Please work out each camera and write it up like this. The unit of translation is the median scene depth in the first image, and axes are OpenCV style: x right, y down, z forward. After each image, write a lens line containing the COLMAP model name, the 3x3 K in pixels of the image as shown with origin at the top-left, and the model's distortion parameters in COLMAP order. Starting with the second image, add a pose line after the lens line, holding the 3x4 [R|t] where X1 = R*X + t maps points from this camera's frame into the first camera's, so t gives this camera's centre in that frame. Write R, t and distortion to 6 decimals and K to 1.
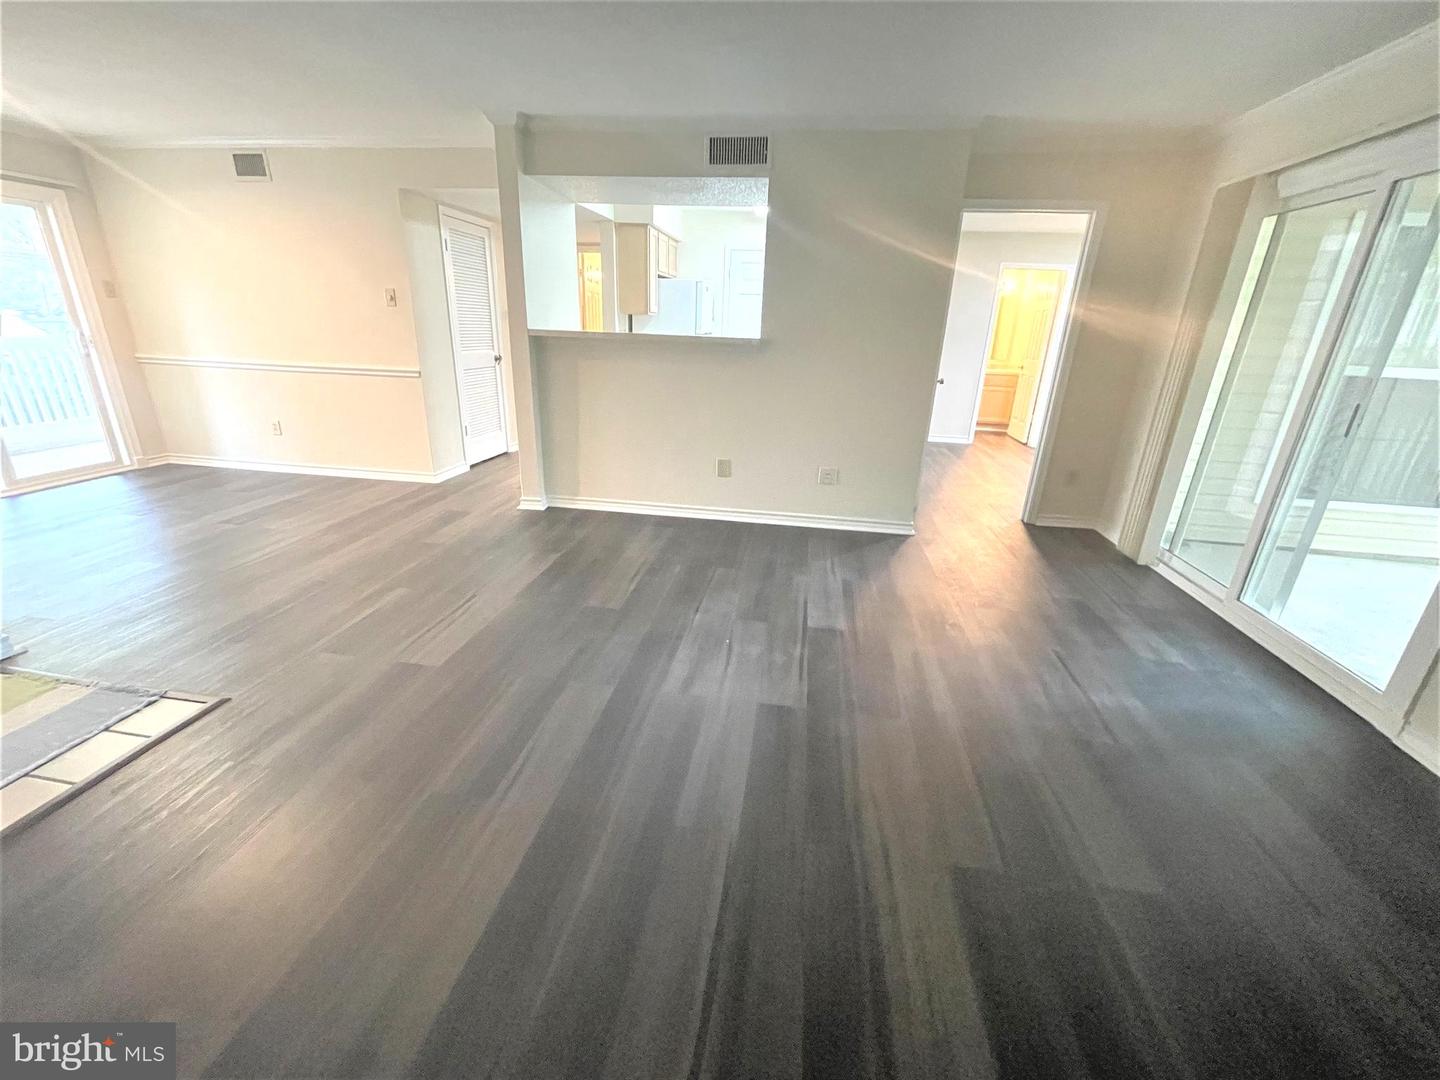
lens RADIAL K [[584.7, 0, 718.8], [0, 584.7, 538.4], [0, 0, 1]] dist [-0.006122, 0.002776]
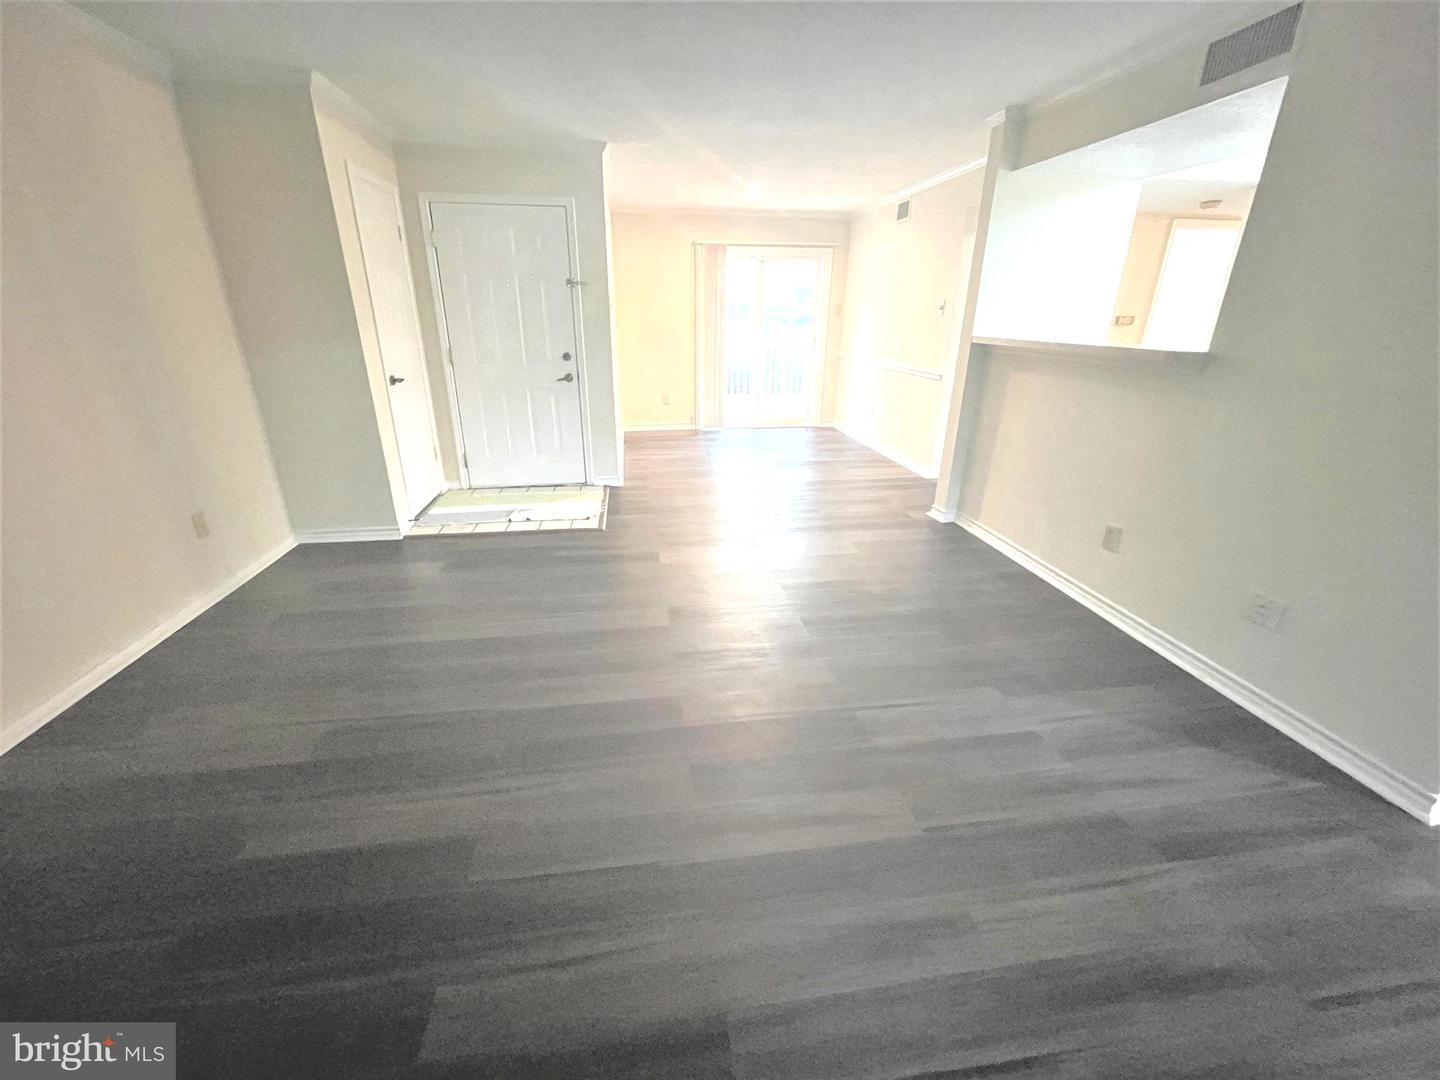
lens RADIAL K [[584.7, 0, 719.4], [0, 584.7, 536.9], [0, 0, 1]] dist [-0.006122, 0.002776]
pose [[0.295127, 0.313265, -0.902644, 0.477439], [-0.329375, 0.920170, 0.211656, -0.111641], [0.896890, 0.234843, 0.374749, 0.318645]]
